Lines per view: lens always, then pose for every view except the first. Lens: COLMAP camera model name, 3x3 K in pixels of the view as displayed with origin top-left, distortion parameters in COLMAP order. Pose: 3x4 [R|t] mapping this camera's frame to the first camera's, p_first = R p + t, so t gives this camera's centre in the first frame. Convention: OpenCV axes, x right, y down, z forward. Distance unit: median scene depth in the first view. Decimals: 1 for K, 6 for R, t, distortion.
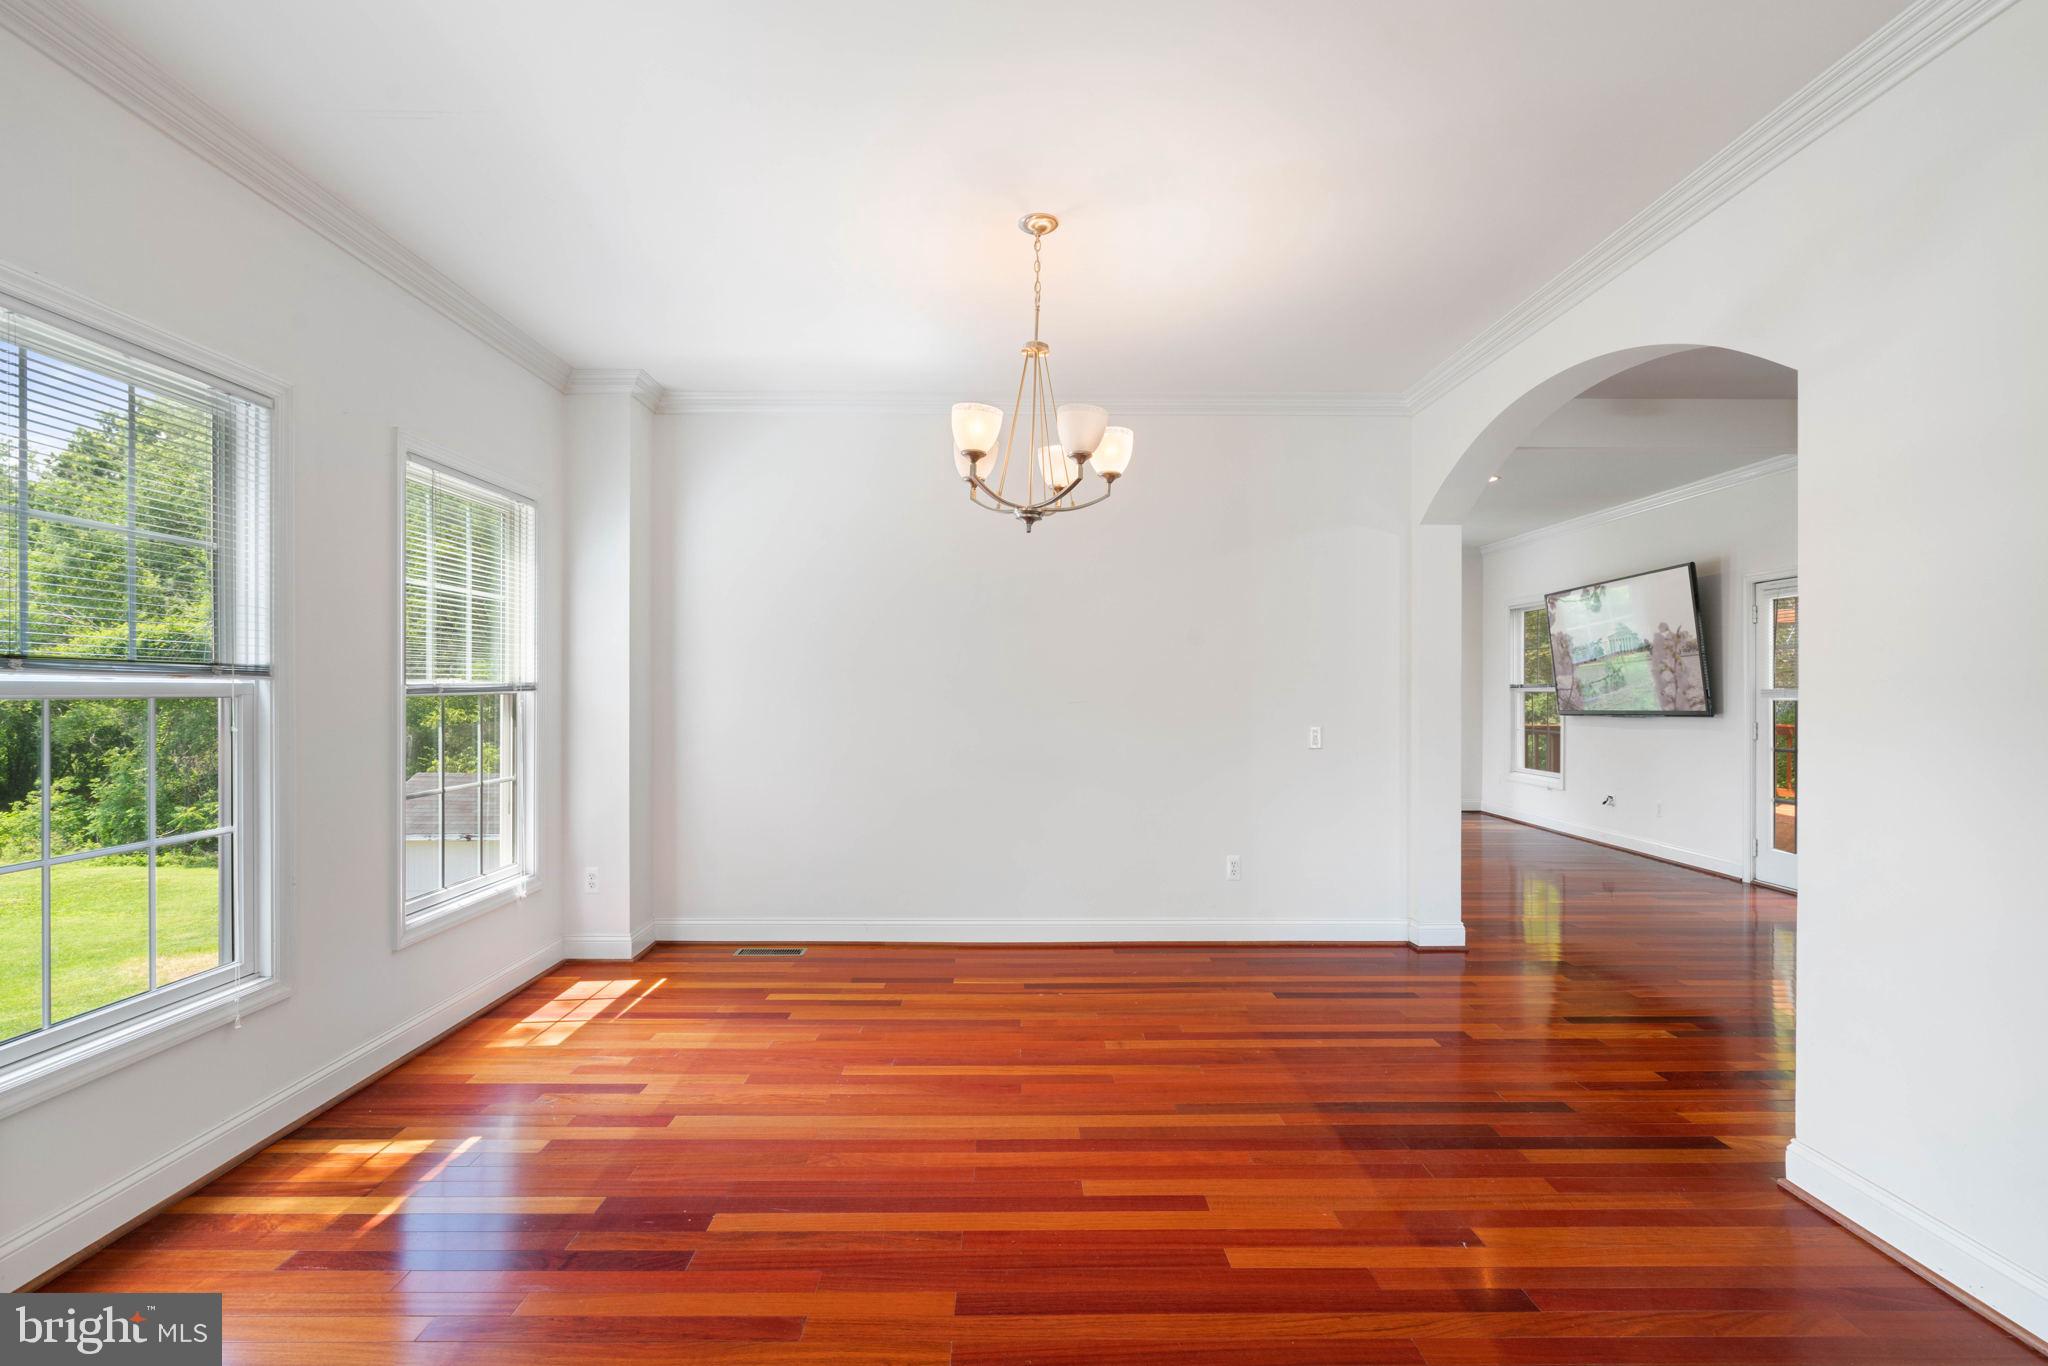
lens RADIAL K [[937.1, 0, 1018.9], [0, 937.1, 687.3], [0, 0, 1]] dist [0.001802, -0.000293]
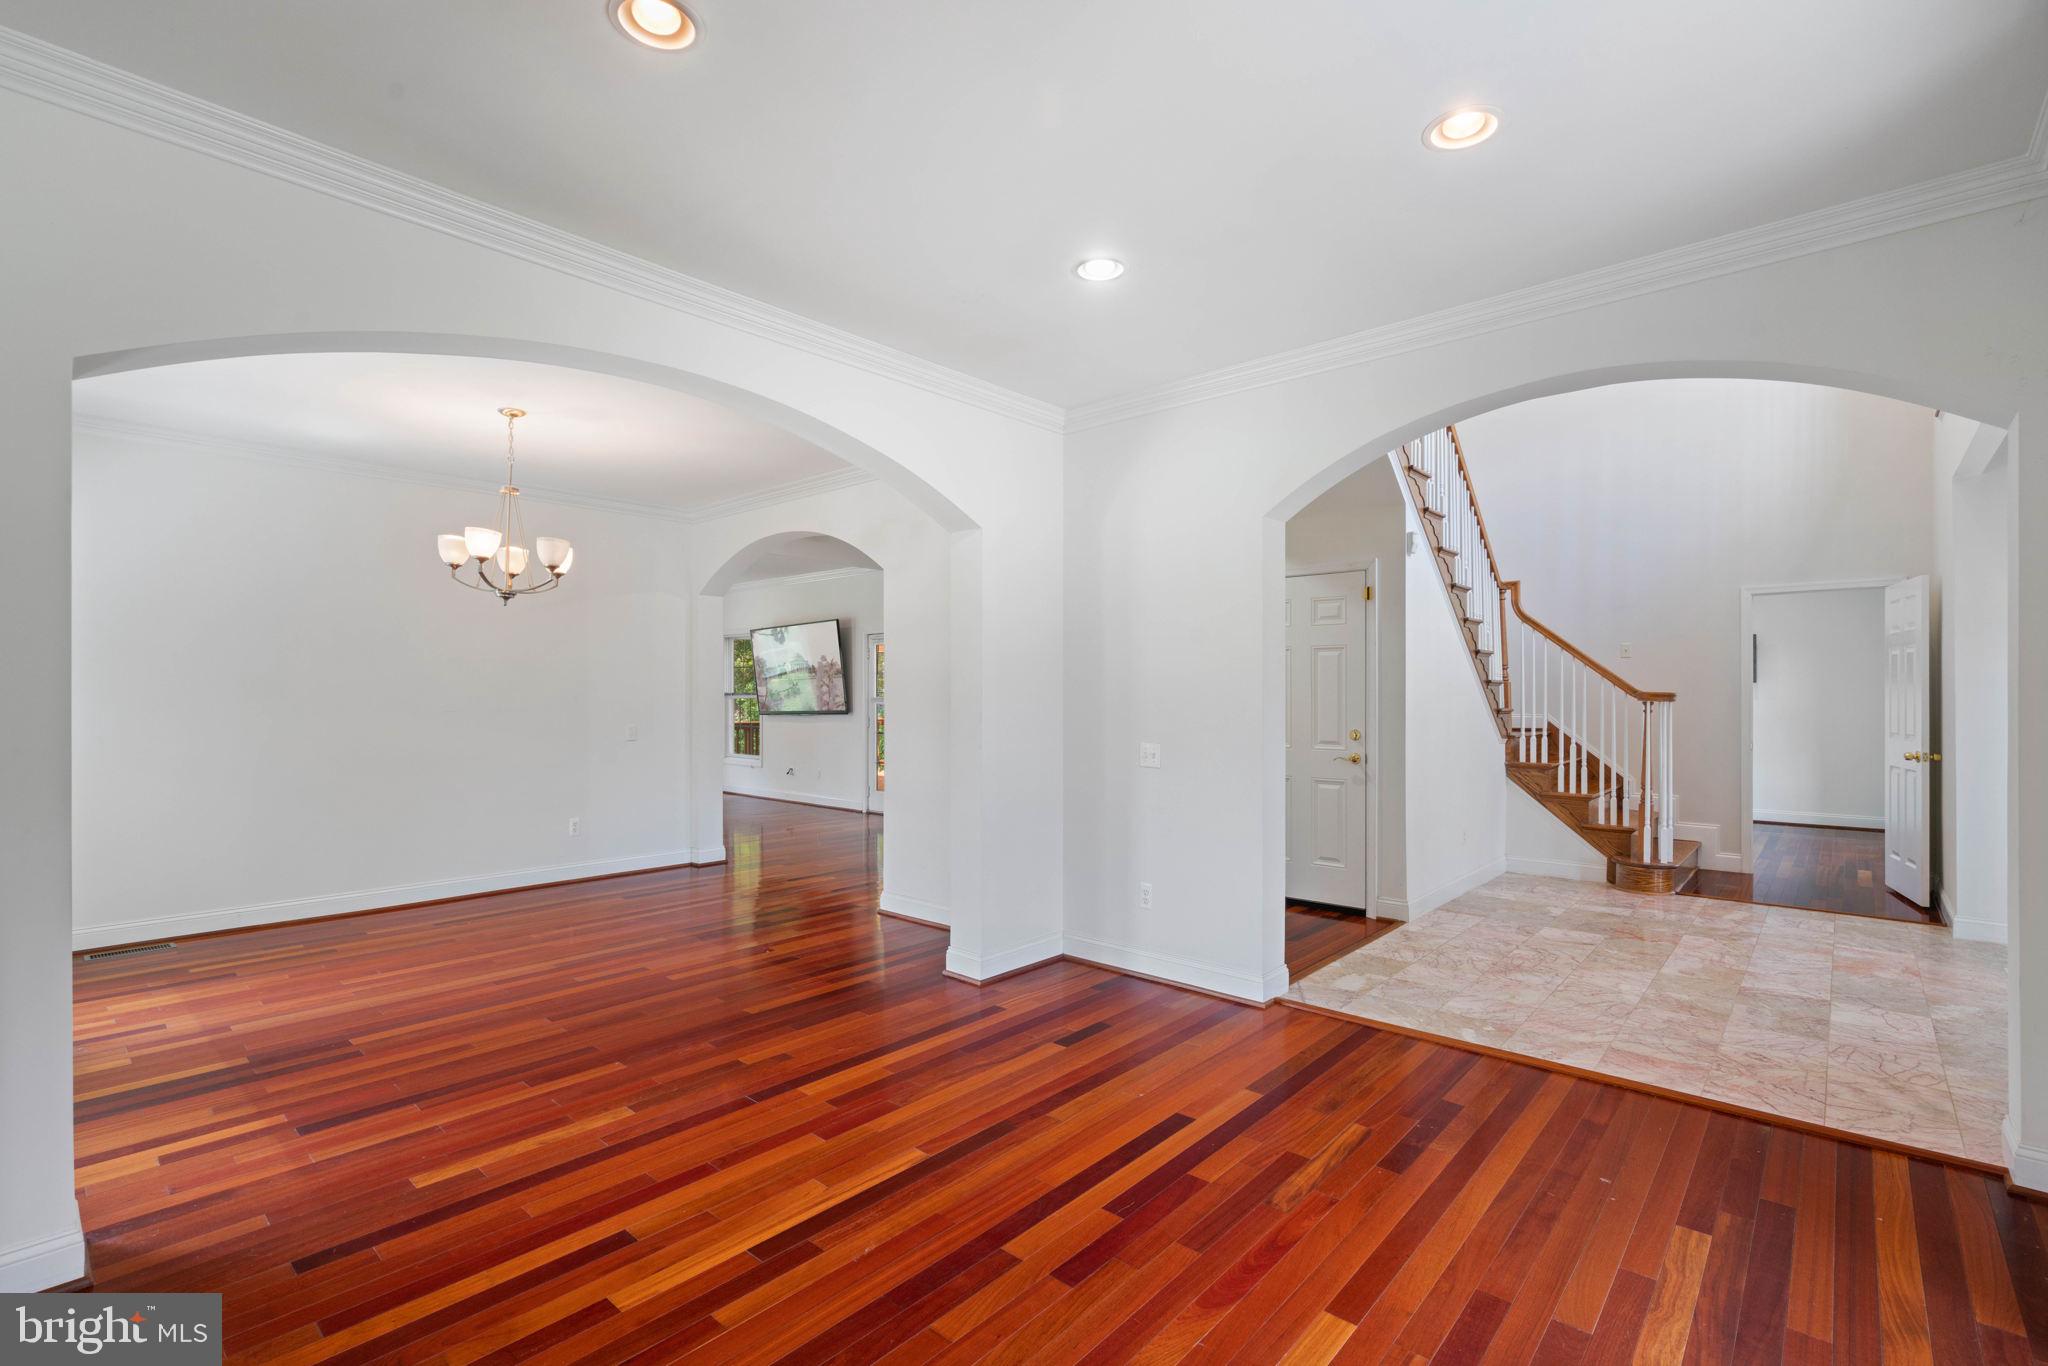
lens RADIAL K [[937.1, 0, 1023.5], [0, 937.1, 692.5], [0, 0, 1]] dist [0.001802, -0.000293]
pose [[0.673883, -0.000788, 0.738838, -0.271619], [-0.001917, 0.999994, 0.002814, -0.011740], [-0.738836, -0.003313, 0.673877, -0.339714]]
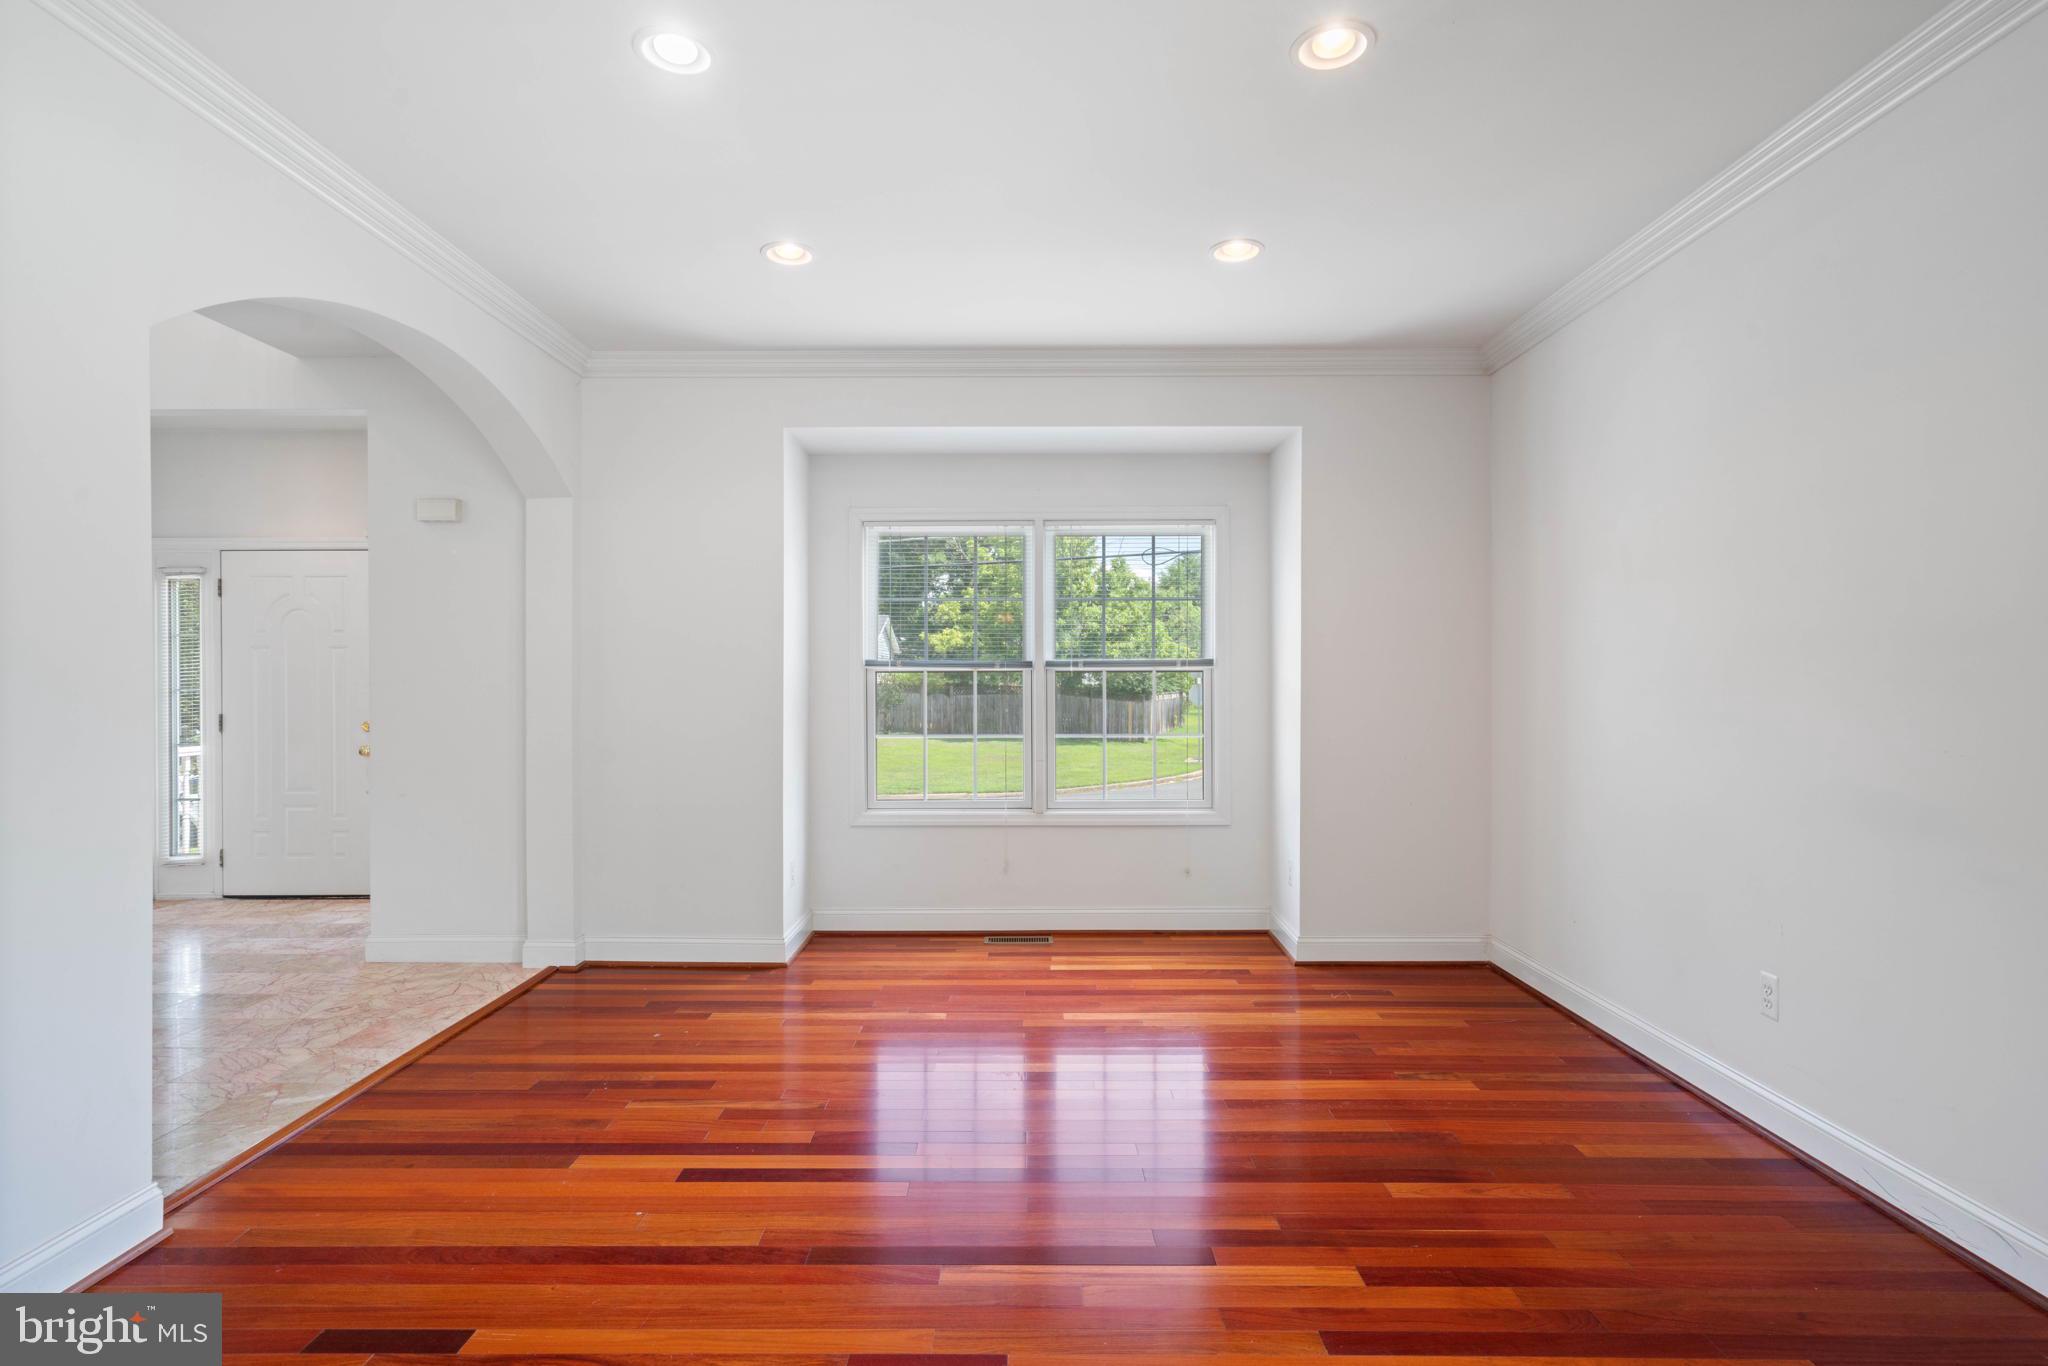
lens RADIAL K [[1006.4, 0, 1030.4], [0, 1006.4, 686.5], [0, 0, 1]] dist [-0.003365, 0.001763]
pose [[-0.999948, 0.002525, 0.009909, -0.002592], [0.002551, 0.999993, 0.002617, 0.000881], [-0.009902, 0.002642, -0.999947, 0.368933]]
